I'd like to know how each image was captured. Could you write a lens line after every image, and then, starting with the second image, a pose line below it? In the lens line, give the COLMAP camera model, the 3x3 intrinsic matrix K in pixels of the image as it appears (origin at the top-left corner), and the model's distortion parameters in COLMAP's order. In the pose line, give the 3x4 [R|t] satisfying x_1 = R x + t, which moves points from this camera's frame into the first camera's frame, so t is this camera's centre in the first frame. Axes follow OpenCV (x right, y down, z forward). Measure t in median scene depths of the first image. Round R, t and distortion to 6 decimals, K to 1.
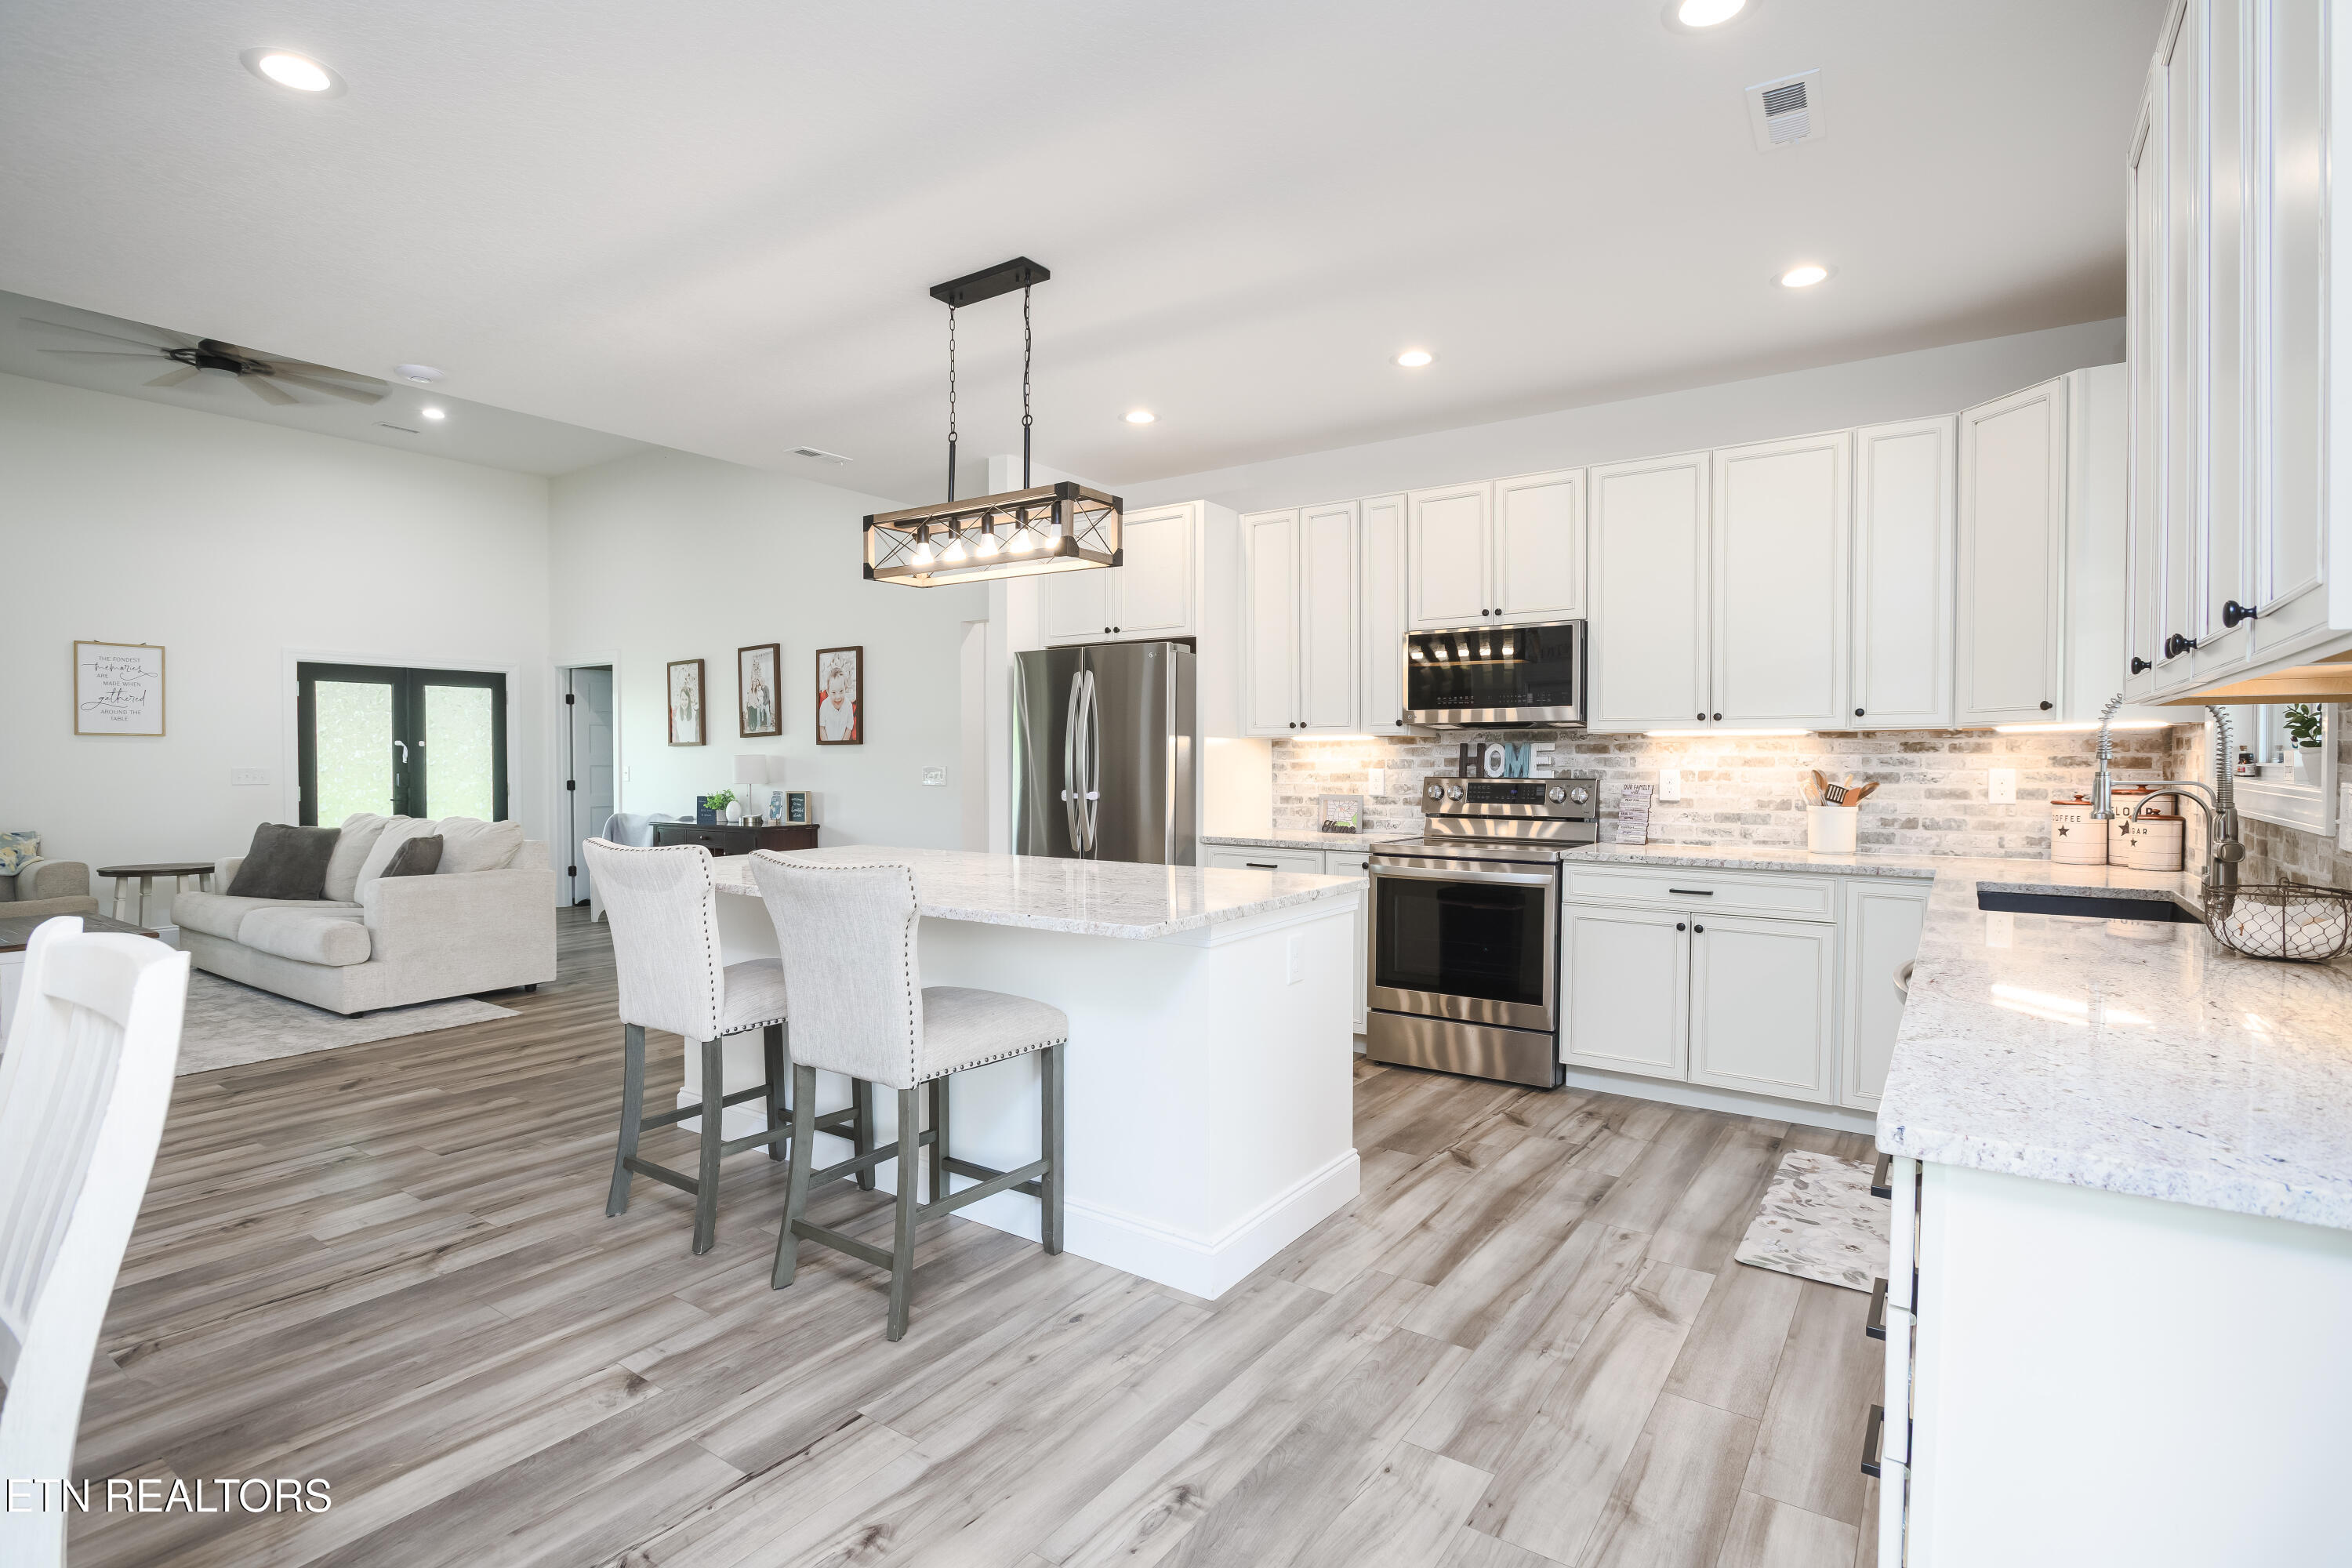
lens RADIAL K [[1129.9, 0, 1174.1], [0, 1129.9, 766.3], [0, 0, 1]] dist [-0.012417, 0.001319]
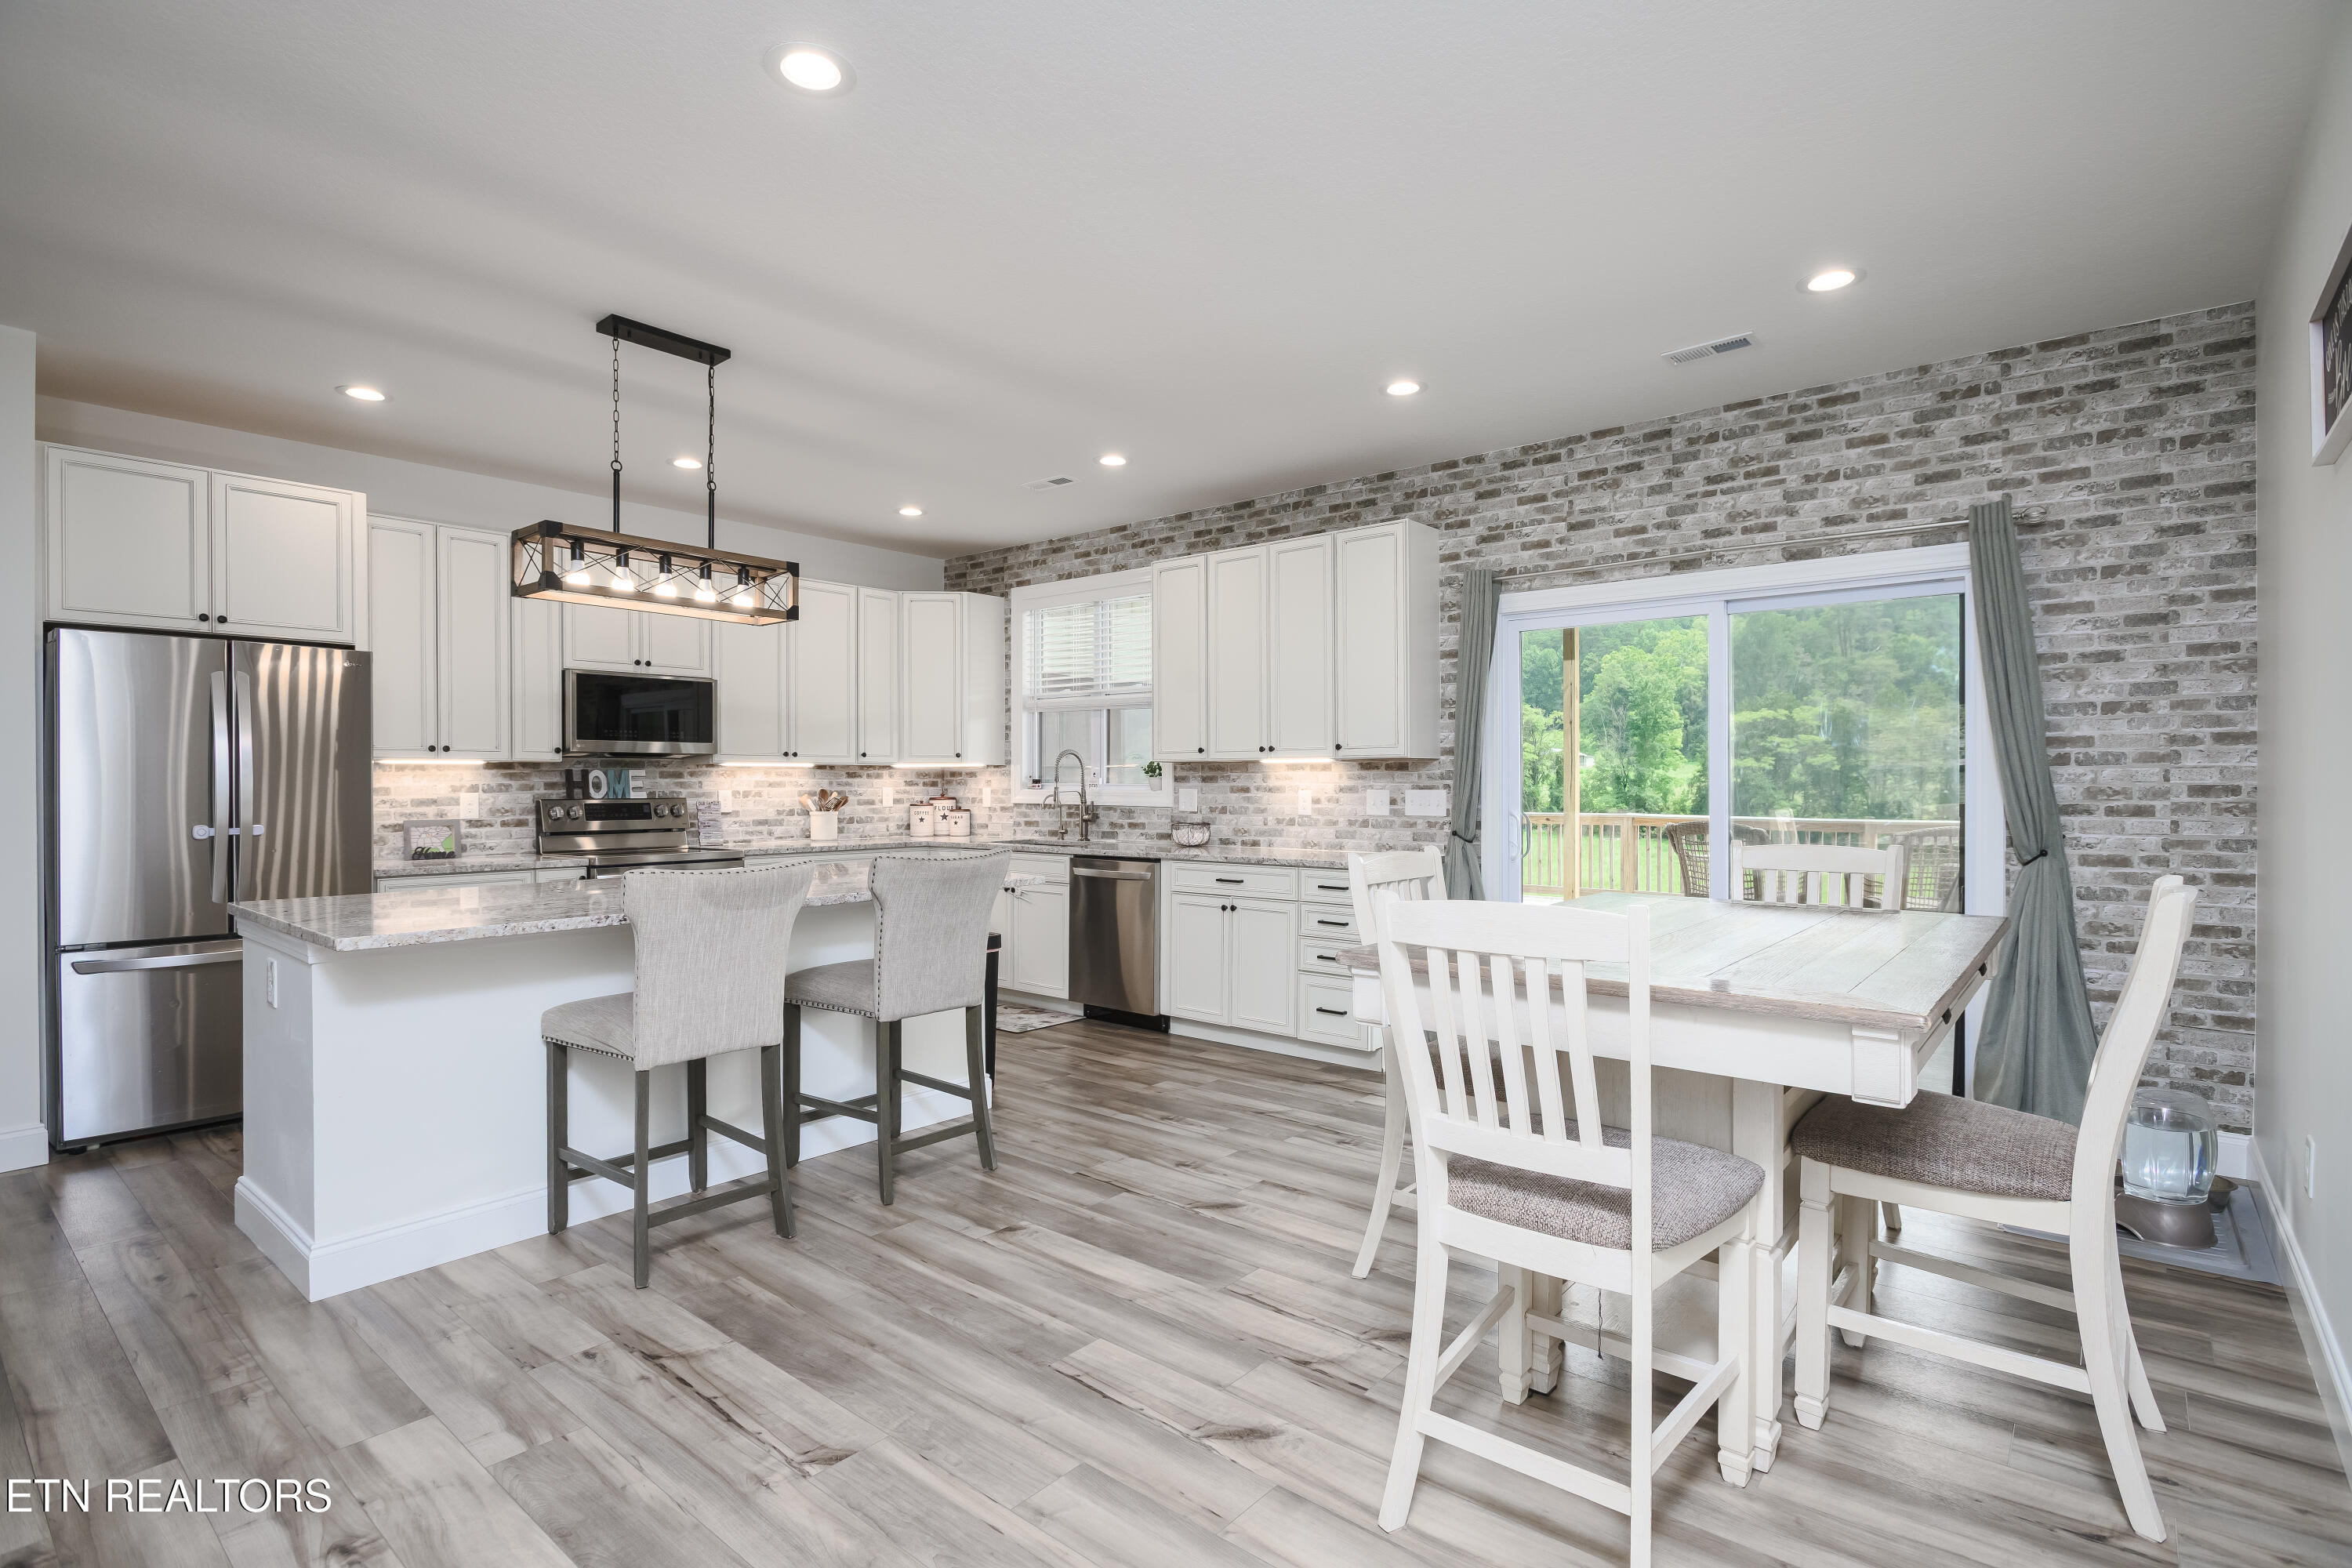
lens RADIAL K [[1129.9, 0, 1164.9], [0, 1129.9, 786.9], [0, 0, 1]] dist [-0.012417, 0.001319]
pose [[0.104763, -0.006348, 0.994477, -0.838565], [0.008269, 0.999951, 0.005512, -0.004110], [-0.994463, 0.007646, 0.104810, 0.296537]]
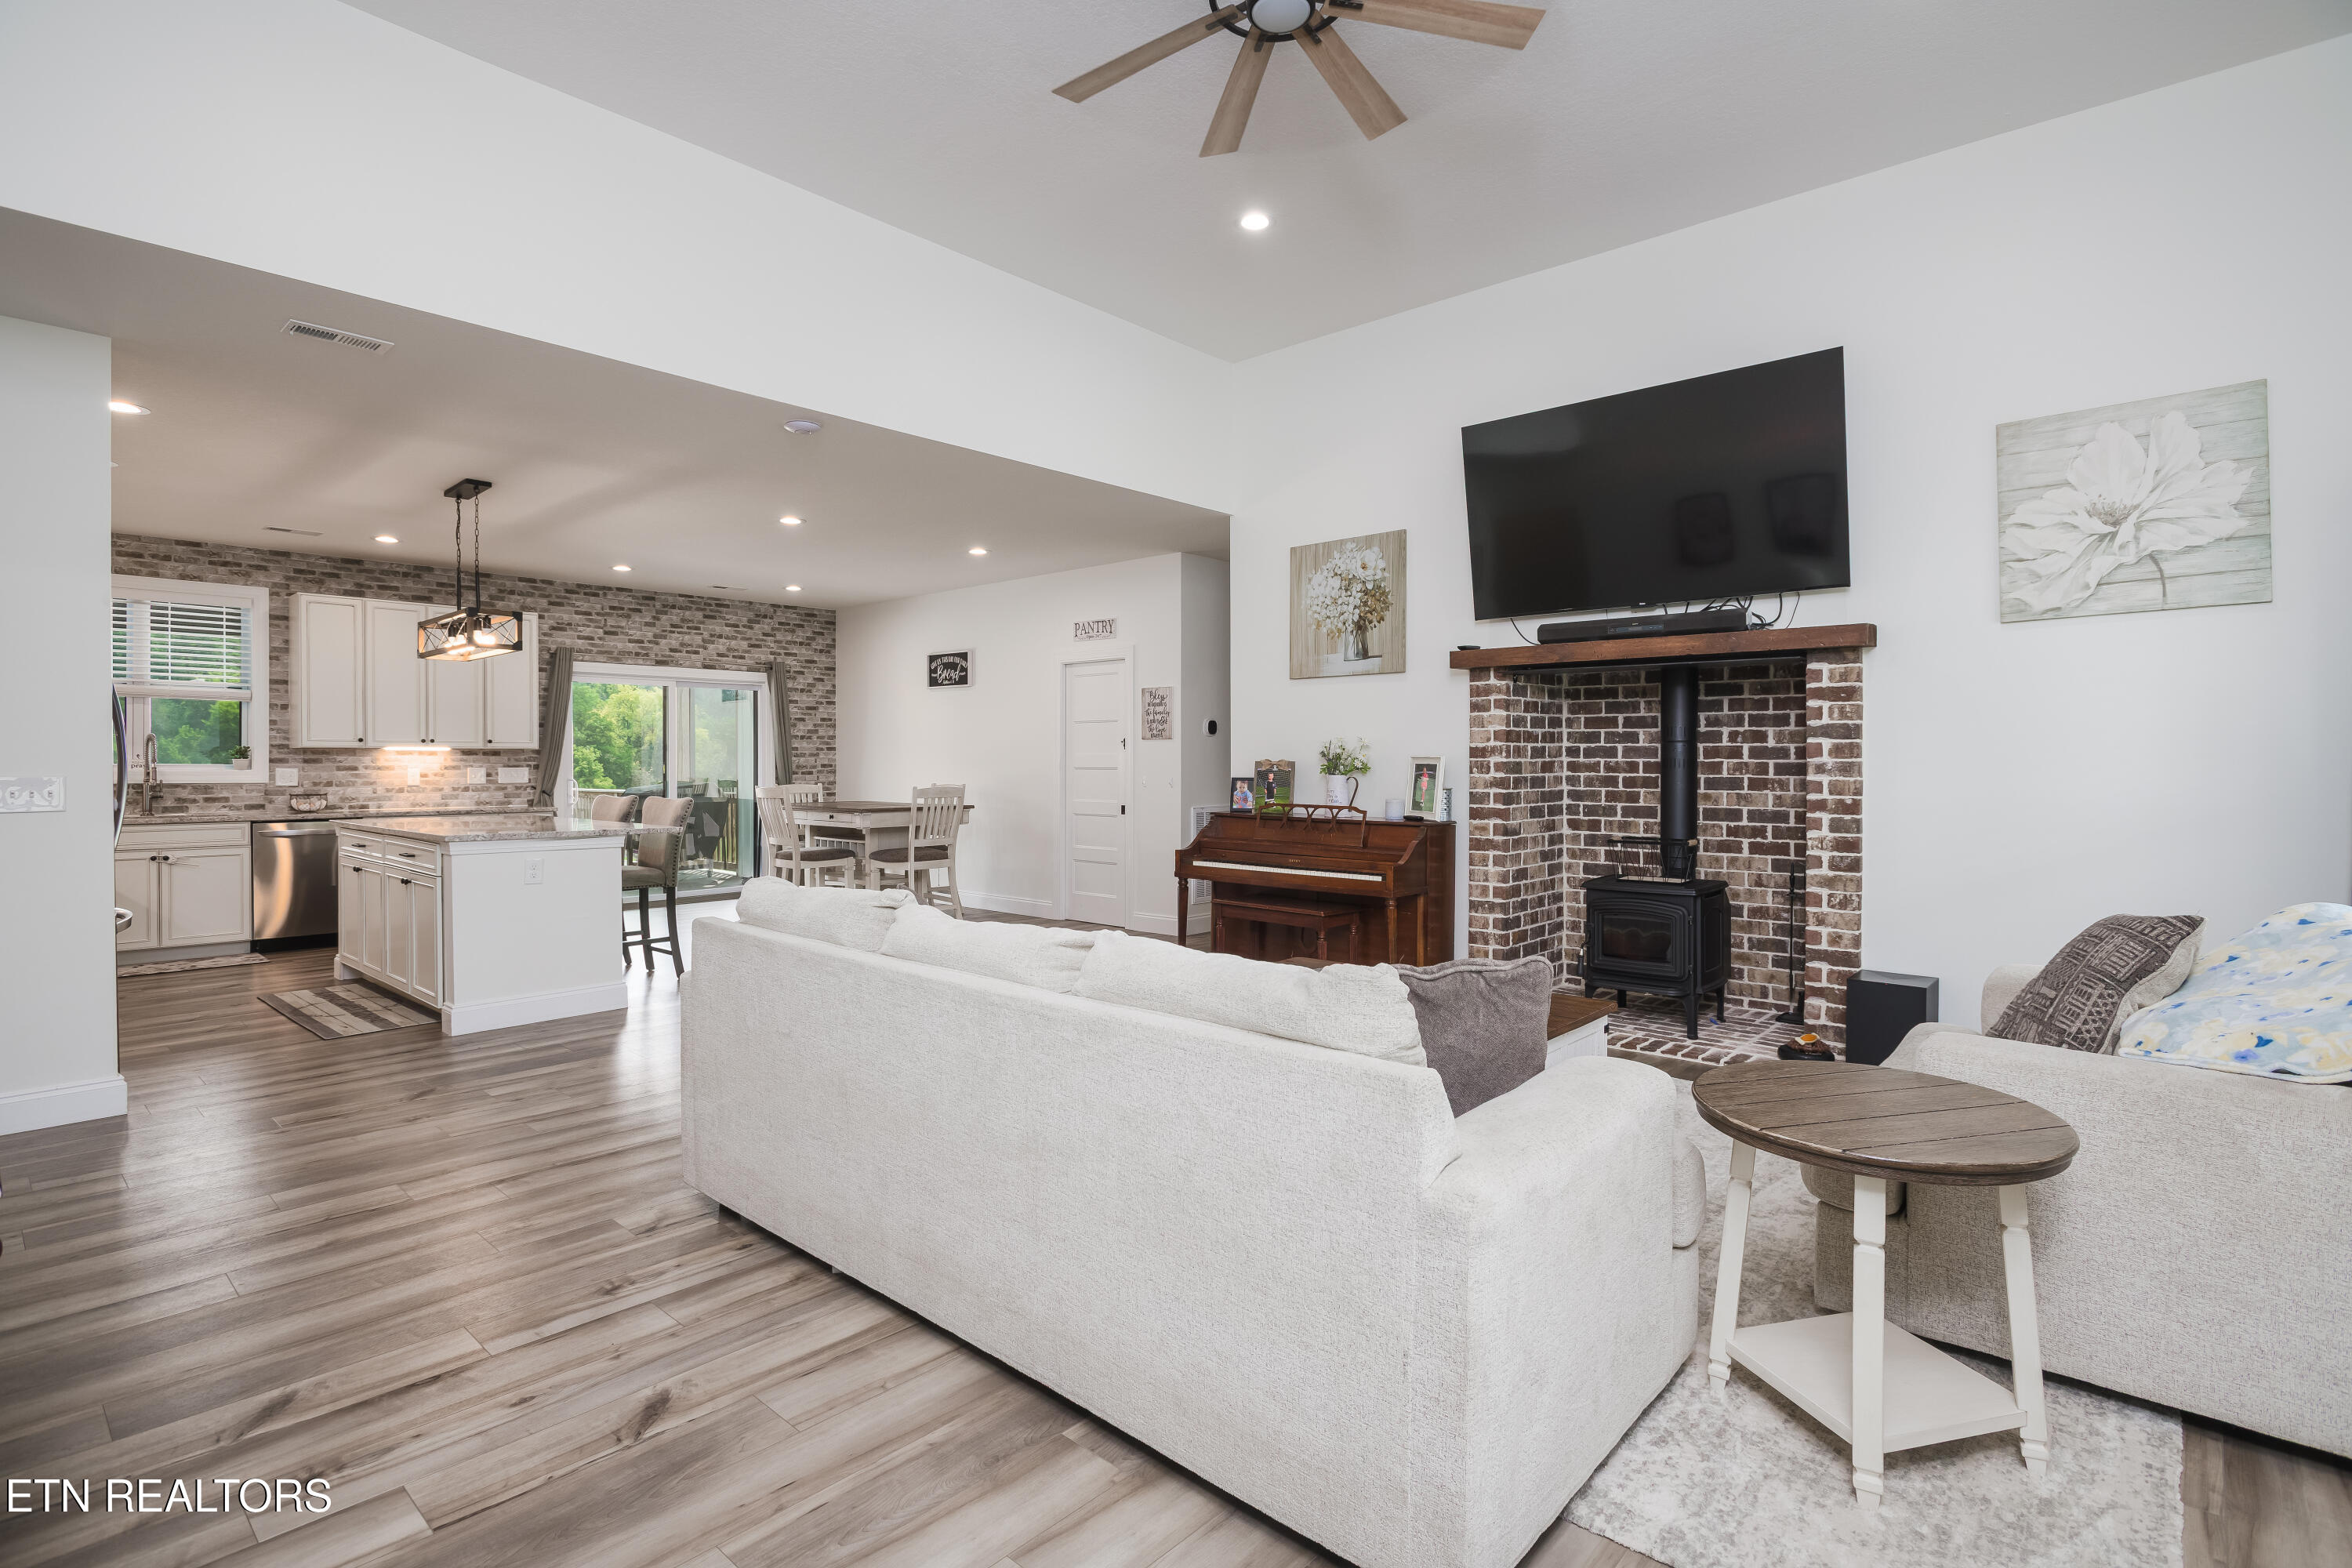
lens RADIAL K [[1129.9, 0, 1160.3], [0, 1129.9, 770.7], [0, 0, 1]] dist [-0.012417, 0.001319]
pose [[-0.986060, -0.001407, 0.166384, -1.075623], [0.000826, 0.999911, 0.013349, -0.011528], [-0.166388, 0.013300, -0.985971, 1.778159]]
